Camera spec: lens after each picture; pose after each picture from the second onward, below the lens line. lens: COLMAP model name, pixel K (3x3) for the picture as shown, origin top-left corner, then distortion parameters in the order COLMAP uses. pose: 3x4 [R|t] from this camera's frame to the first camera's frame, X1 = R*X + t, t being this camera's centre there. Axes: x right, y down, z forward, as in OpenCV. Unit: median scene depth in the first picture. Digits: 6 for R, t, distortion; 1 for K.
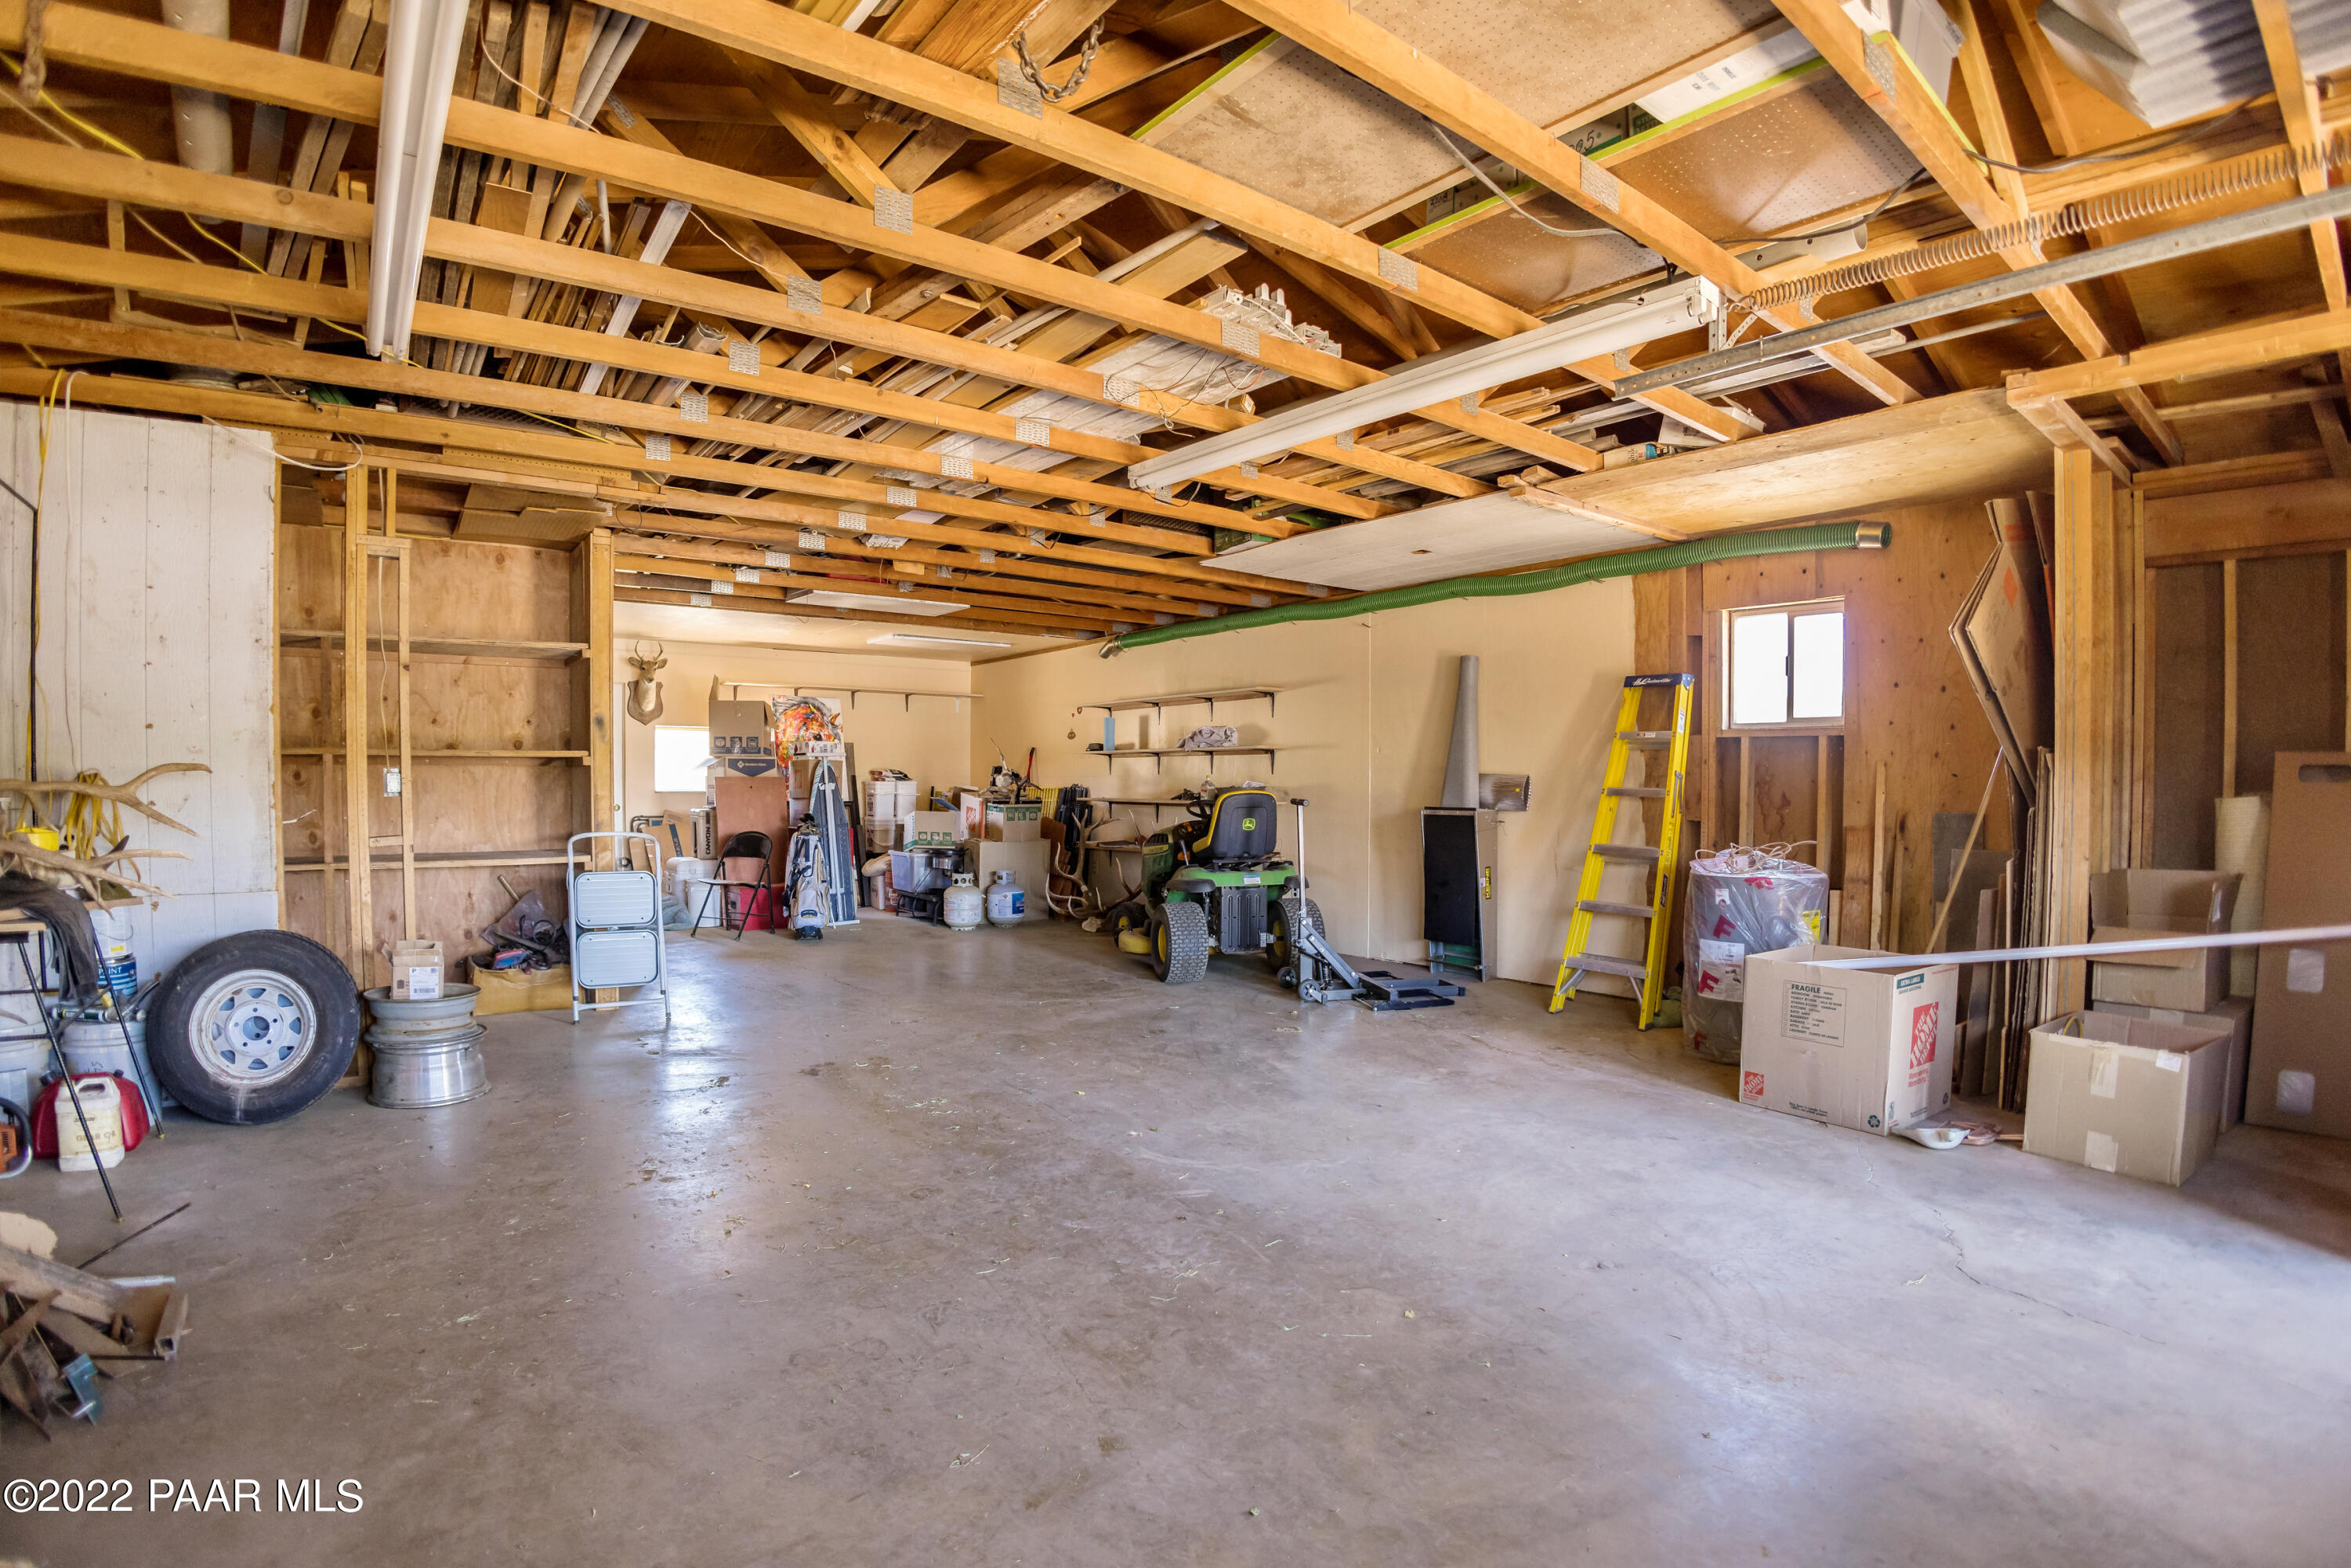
lens RADIAL K [[1105.0, 0, 1175.5], [0, 1105.0, 784.0], [0, 0, 1]] dist [-0.088992, 0.000275]
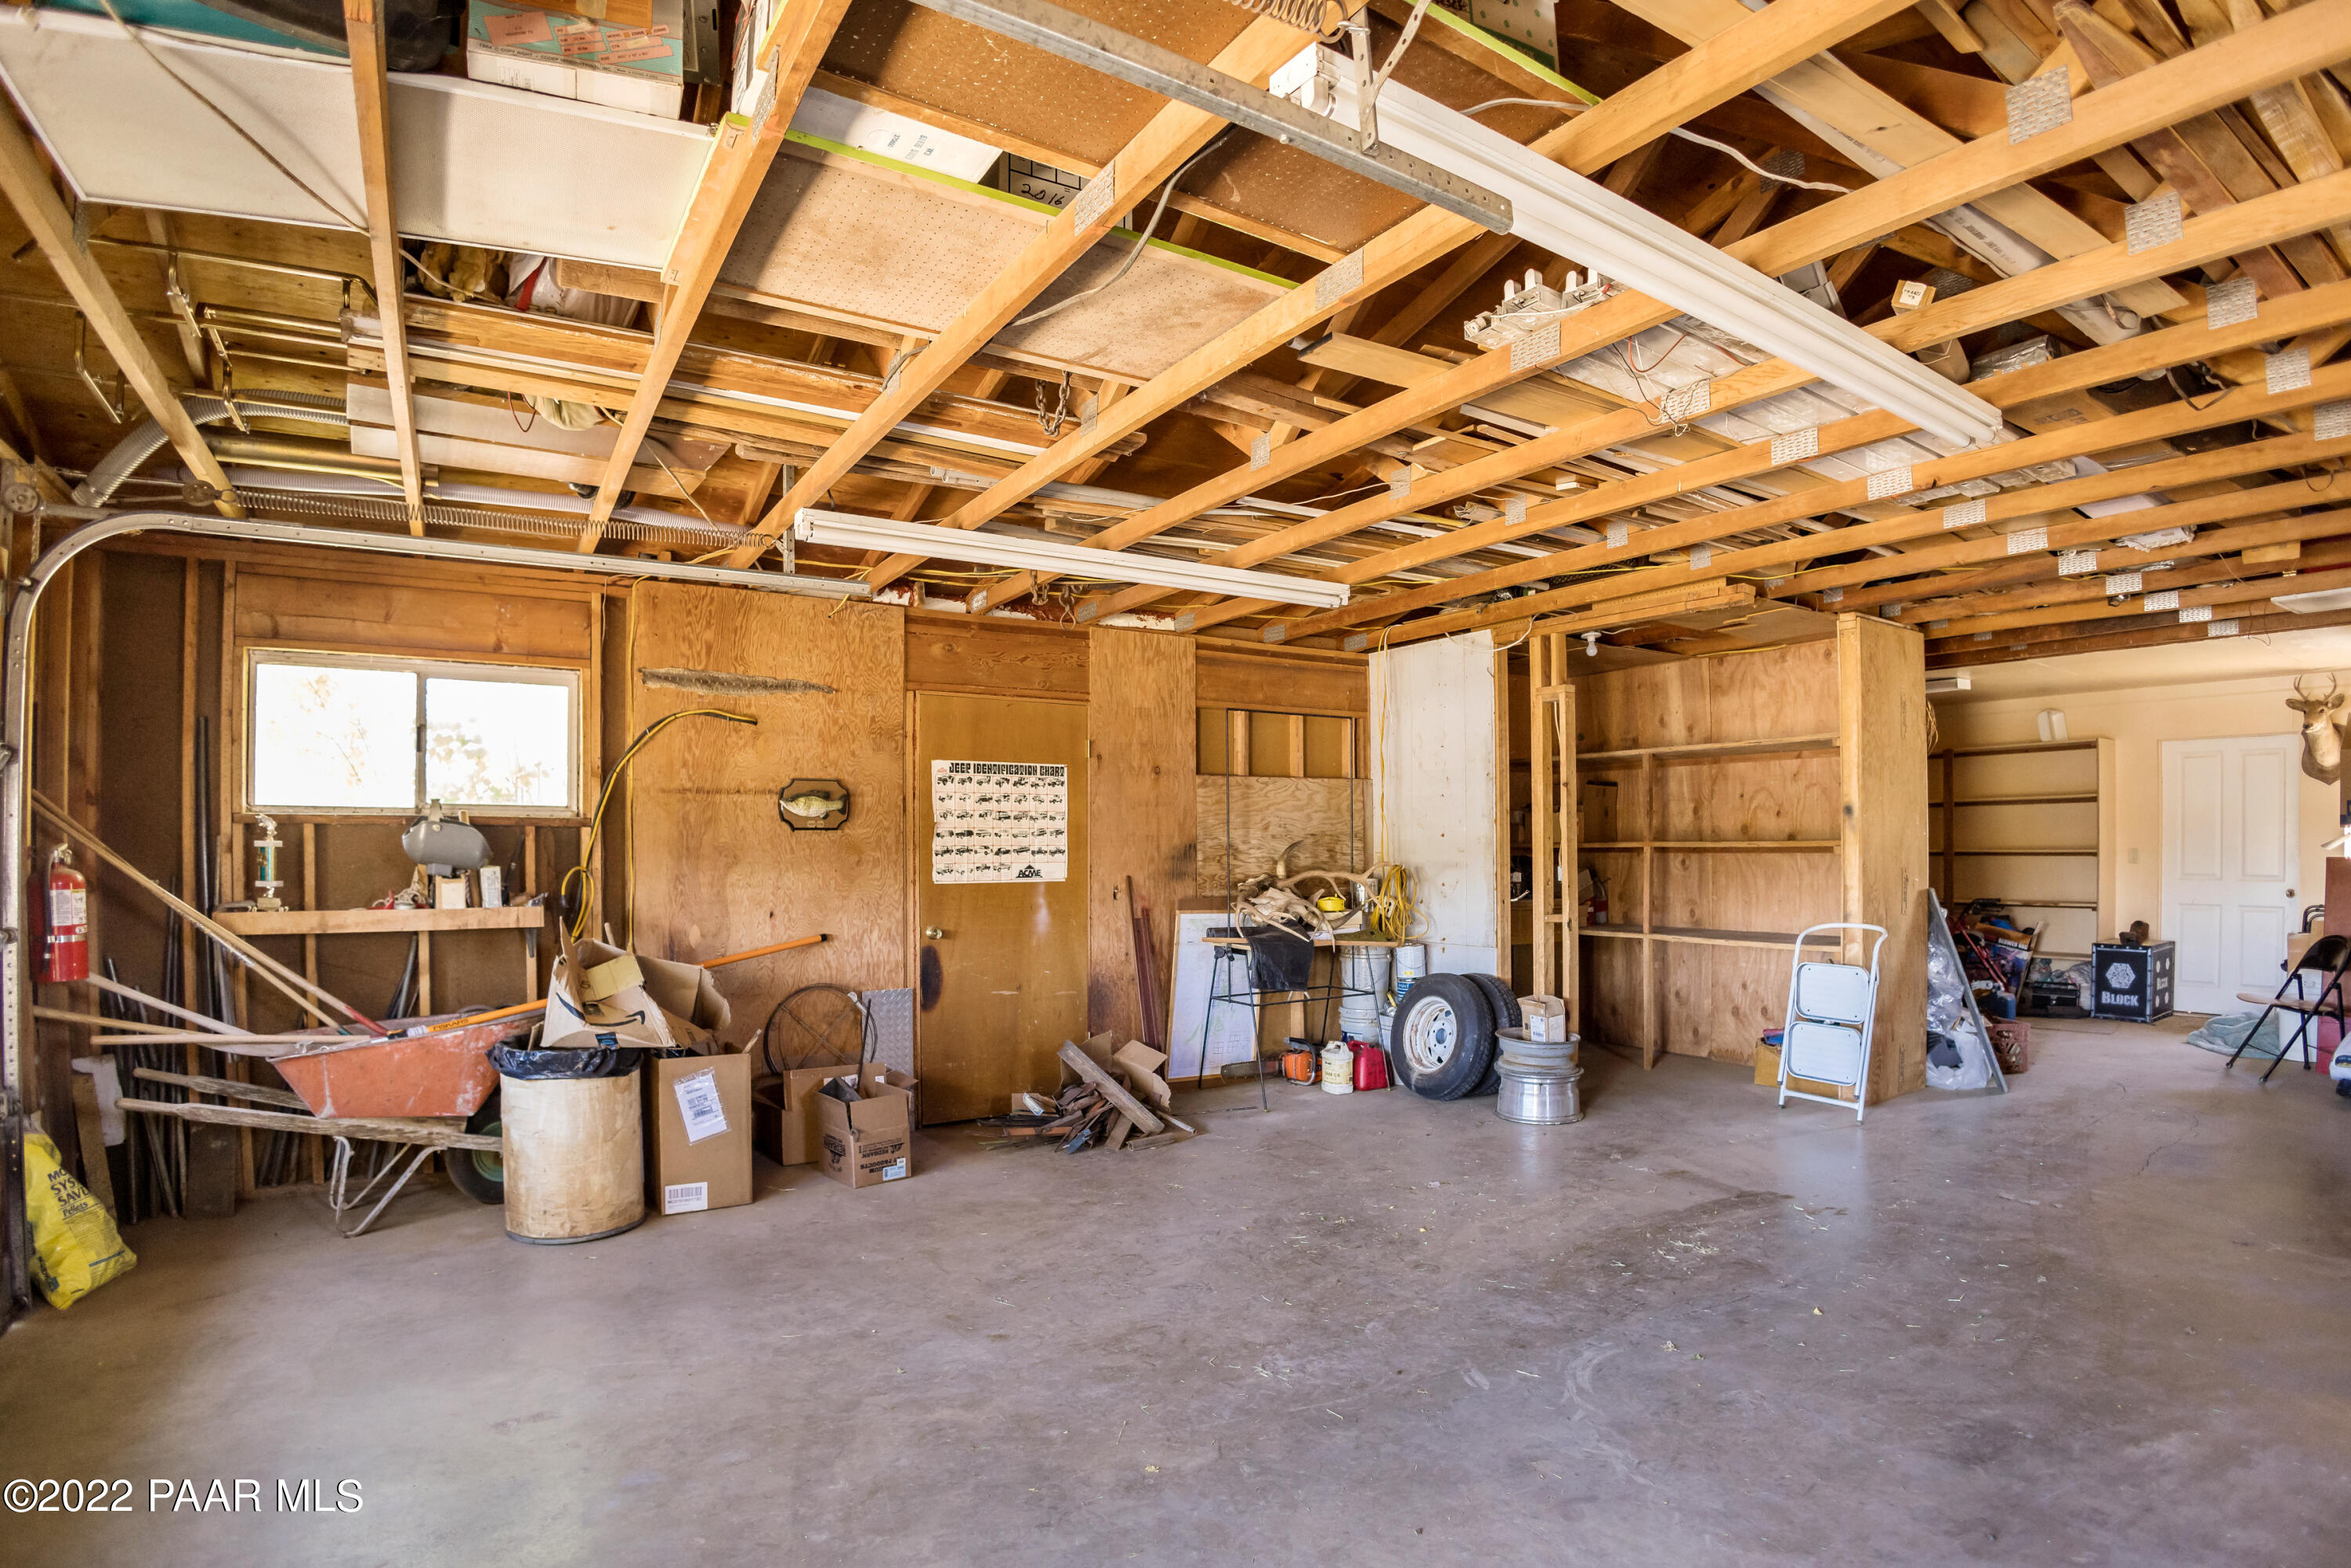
lens RADIAL K [[1146.5, 0, 1174.3], [0, 1146.5, 821.6], [0, 0, 1]] dist [-0.112406, 0.016582]
pose [[-0.079846, -0.021808, -0.996569, 0.838574], [0.000992, 0.999758, -0.021958, -0.042874], [0.996807, -0.002742, -0.079805, 0.762024]]
